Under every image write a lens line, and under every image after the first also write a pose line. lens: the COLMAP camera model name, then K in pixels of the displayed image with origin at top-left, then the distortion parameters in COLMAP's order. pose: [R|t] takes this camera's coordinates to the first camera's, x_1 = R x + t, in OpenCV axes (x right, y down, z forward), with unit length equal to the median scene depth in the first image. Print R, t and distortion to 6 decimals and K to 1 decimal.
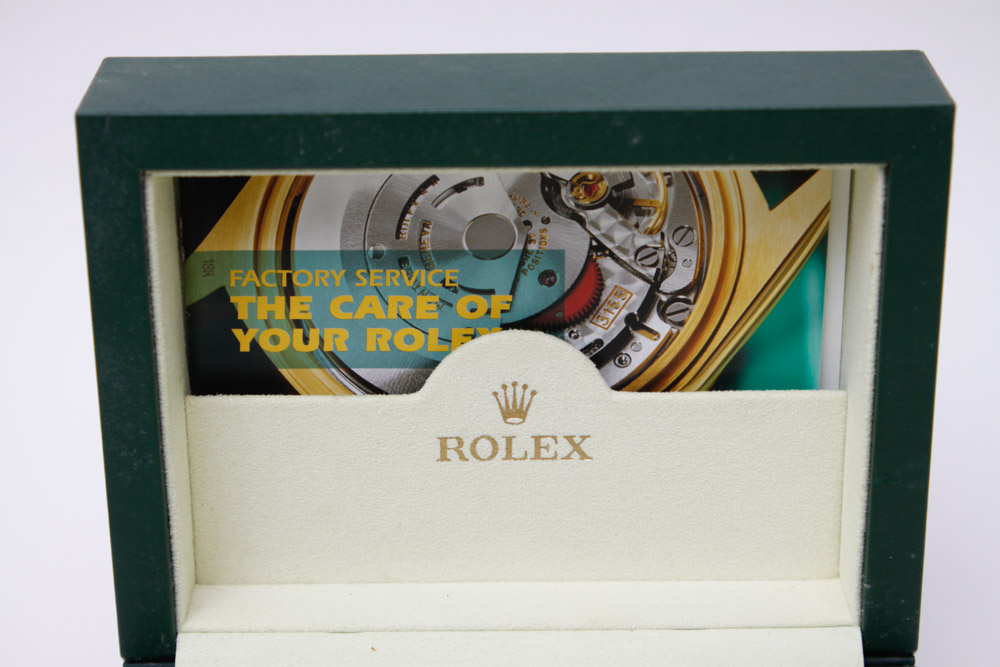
lens RADIAL K [[2465.1, 0, 501.1], [0, 2465.1, 331.8], [0, 0, 1]] dist [0.100463, 0.000000]
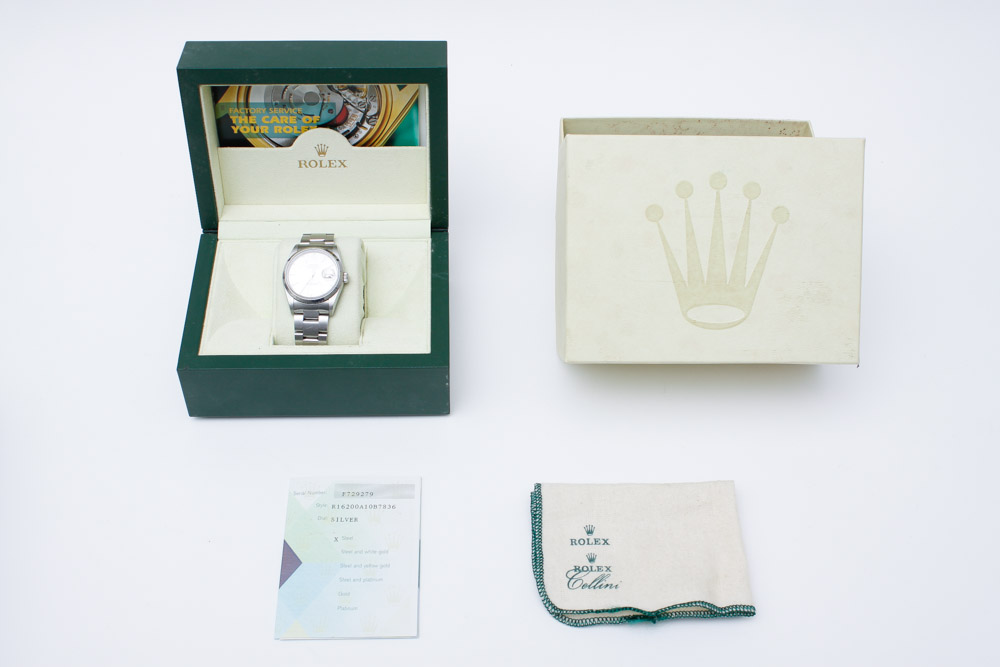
lens RADIAL K [[1341.1, 0, 498.2], [0, 1341.1, 335.2], [0, 0, 1]] dist [-0.003070, 0.000000]
pose [[0.999445, 0.000264, 0.033323, 0.175981], [-0.009236, 0.962992, 0.269372, -0.209956], [-0.032018, -0.269530, 0.962459, -0.736351]]
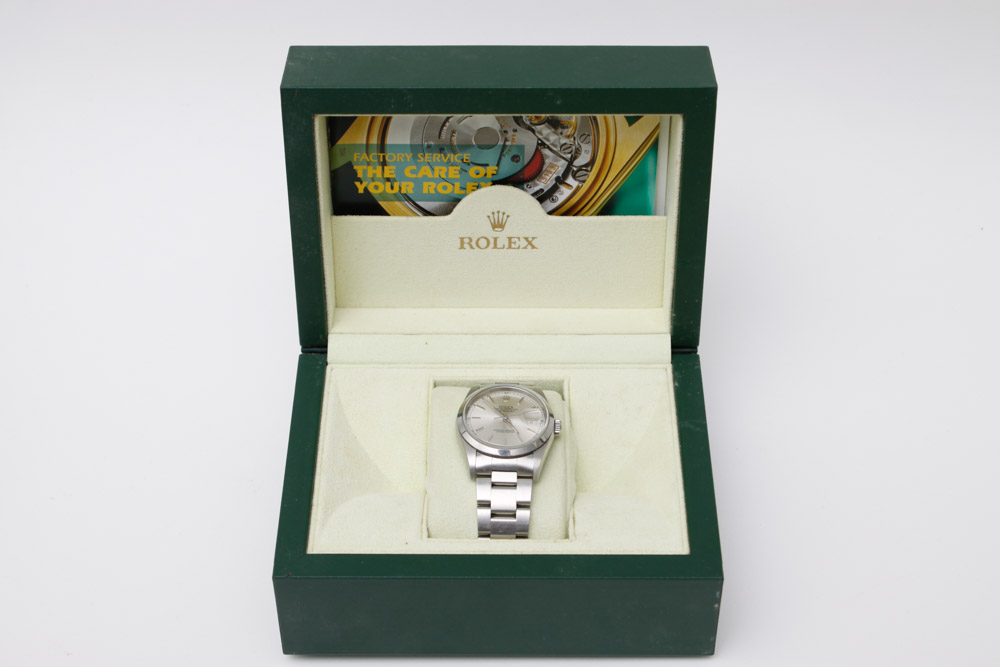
lens RADIAL K [[1942.8, 0, 499.8], [0, 1942.8, 338.8], [0, 0, 1]] dist [0.043754, 0.000000]
pose [[0.999949, 0.009854, -0.002135, 0.010948], [-0.009287, 0.982597, 0.185520, -0.167261], [0.003925, -0.185490, 0.982638, -0.543651]]
